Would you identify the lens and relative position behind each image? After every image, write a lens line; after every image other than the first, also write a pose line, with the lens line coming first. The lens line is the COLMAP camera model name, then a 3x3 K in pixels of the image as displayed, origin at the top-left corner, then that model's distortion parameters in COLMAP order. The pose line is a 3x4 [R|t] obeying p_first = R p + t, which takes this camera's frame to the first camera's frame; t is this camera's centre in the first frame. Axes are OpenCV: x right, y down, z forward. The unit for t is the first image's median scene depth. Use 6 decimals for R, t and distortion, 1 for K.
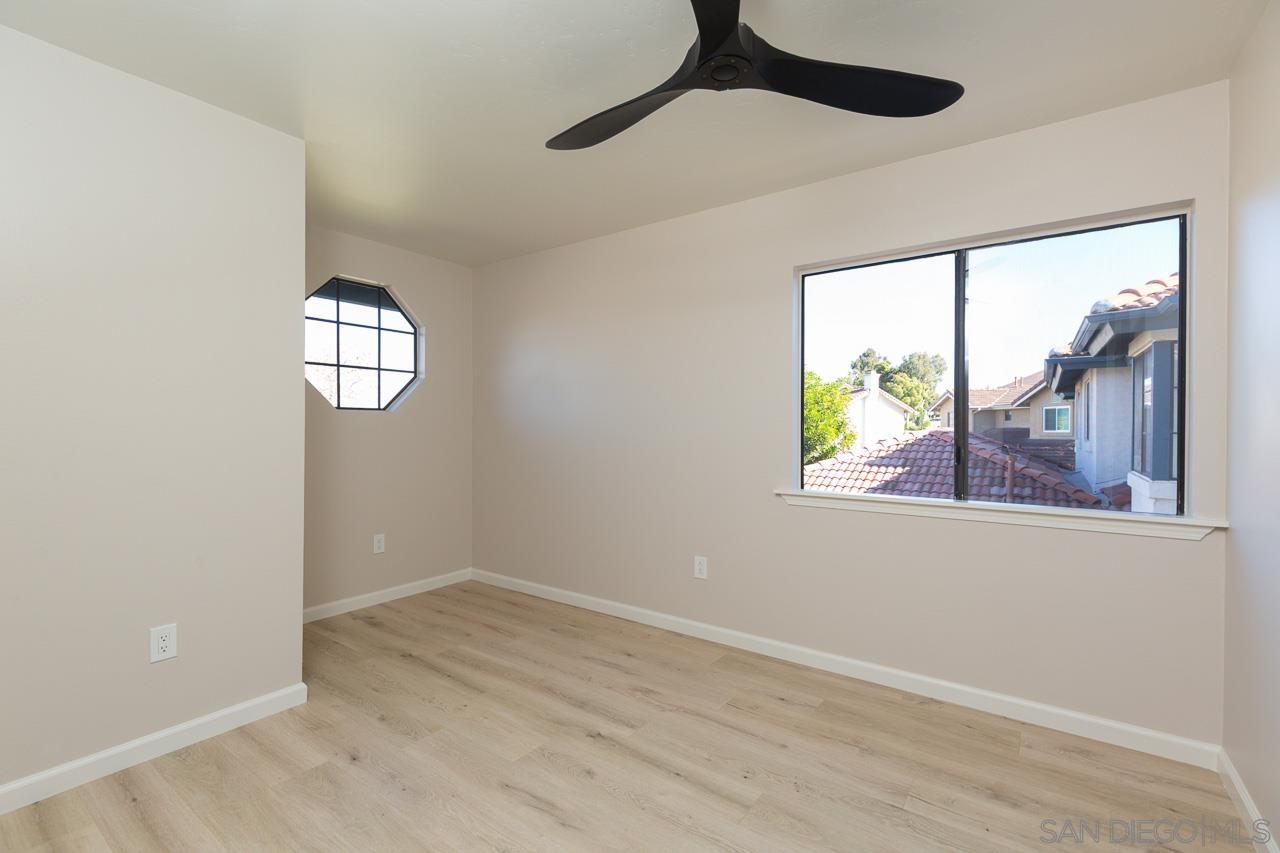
lens RADIAL K [[571.4, 0, 630.6], [0, 571.4, 427.0], [0, 0, 1]] dist [0.004503, 0.000492]
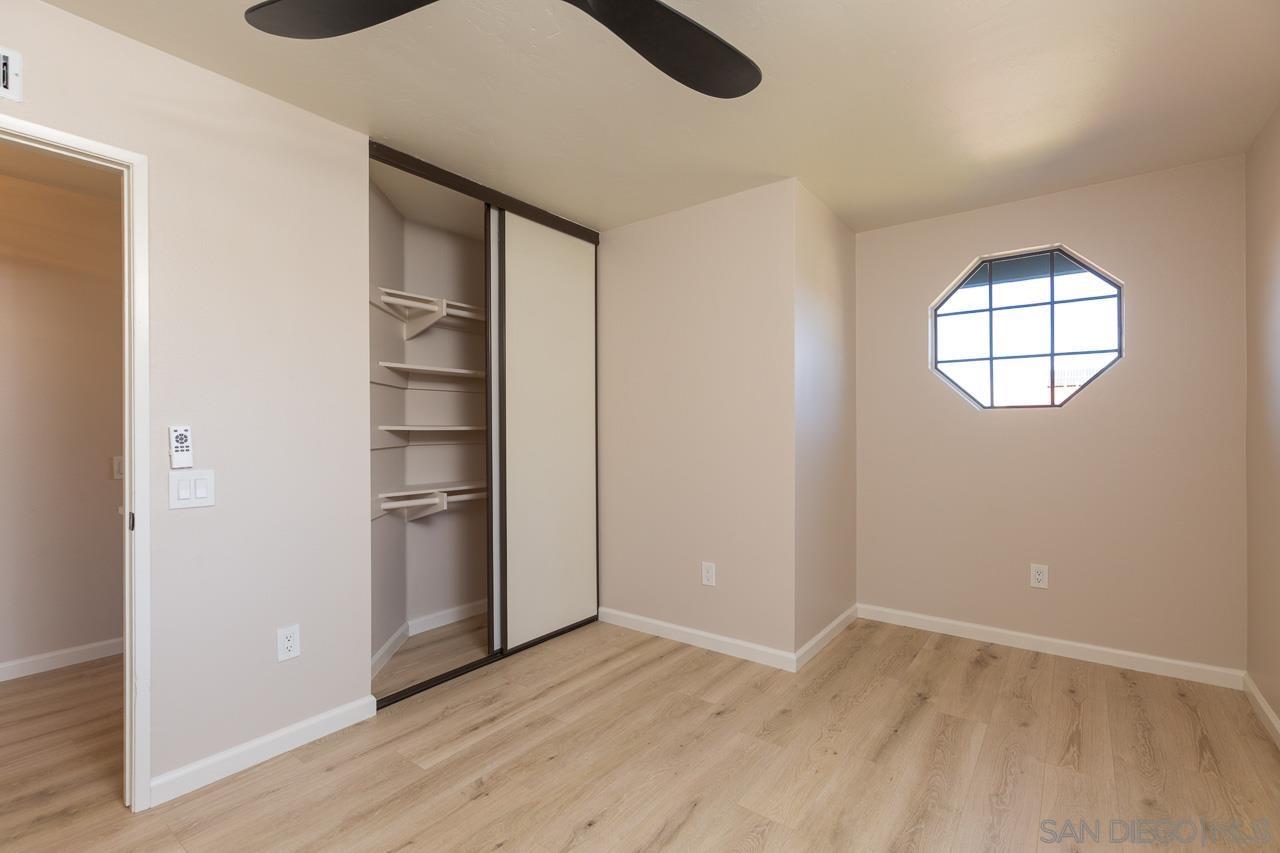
lens RADIAL K [[571.4, 0, 630.6], [0, 571.4, 427.0], [0, 0, 1]] dist [0.004503, 0.000492]
pose [[-0.024553, -0.007789, -0.999668, 0.411607], [0.000024, 0.999970, -0.007792, 0.004519], [0.999699, -0.000216, -0.024552, 0.509652]]
